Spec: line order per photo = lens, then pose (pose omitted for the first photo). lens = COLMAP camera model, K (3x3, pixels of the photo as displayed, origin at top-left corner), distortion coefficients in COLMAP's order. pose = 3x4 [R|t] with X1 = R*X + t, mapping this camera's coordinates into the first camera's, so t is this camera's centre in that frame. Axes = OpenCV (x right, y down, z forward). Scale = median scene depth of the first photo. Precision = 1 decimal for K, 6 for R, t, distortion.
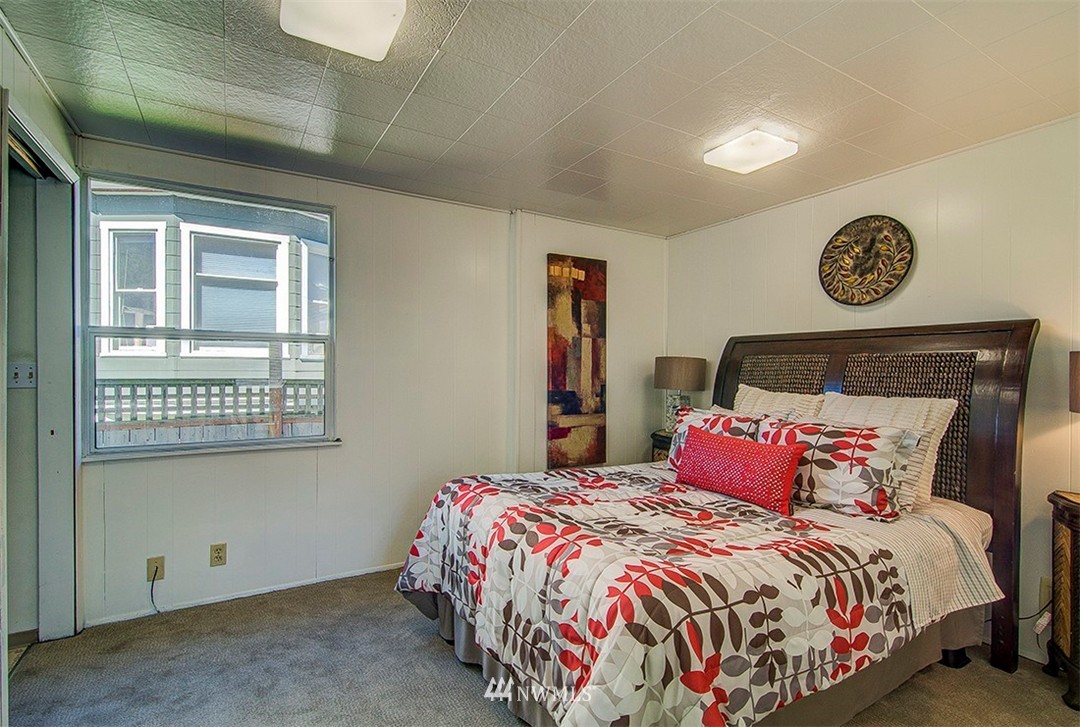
lens RADIAL K [[507.7, 0, 530.9], [0, 507.7, 382.9], [0, 0, 1]] dist [0.004708, -0.000043]
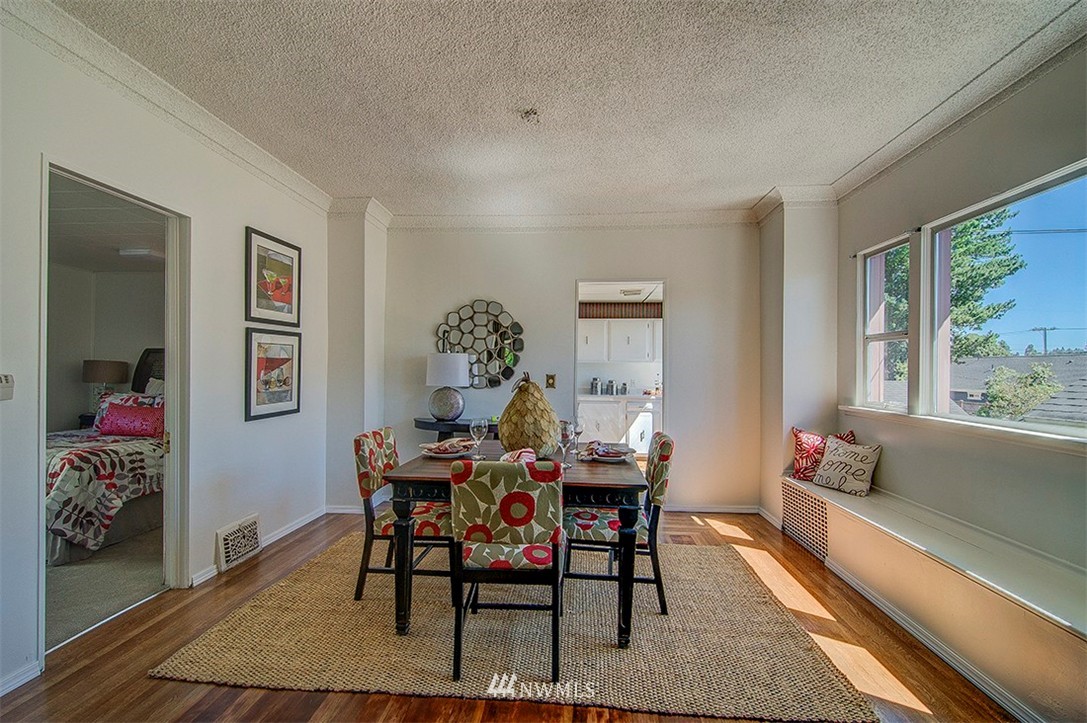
lens RADIAL K [[510.4, 0, 543.5], [0, 510.4, 361.5], [0, 0, 1]] dist [-0.004883, -0.000632]
pose [[0.557386, 0.012293, 0.830163, -0.591784], [0.017534, 0.999493, -0.026573, 0.035086], [-0.830069, 0.029367, 0.556887, -2.338250]]
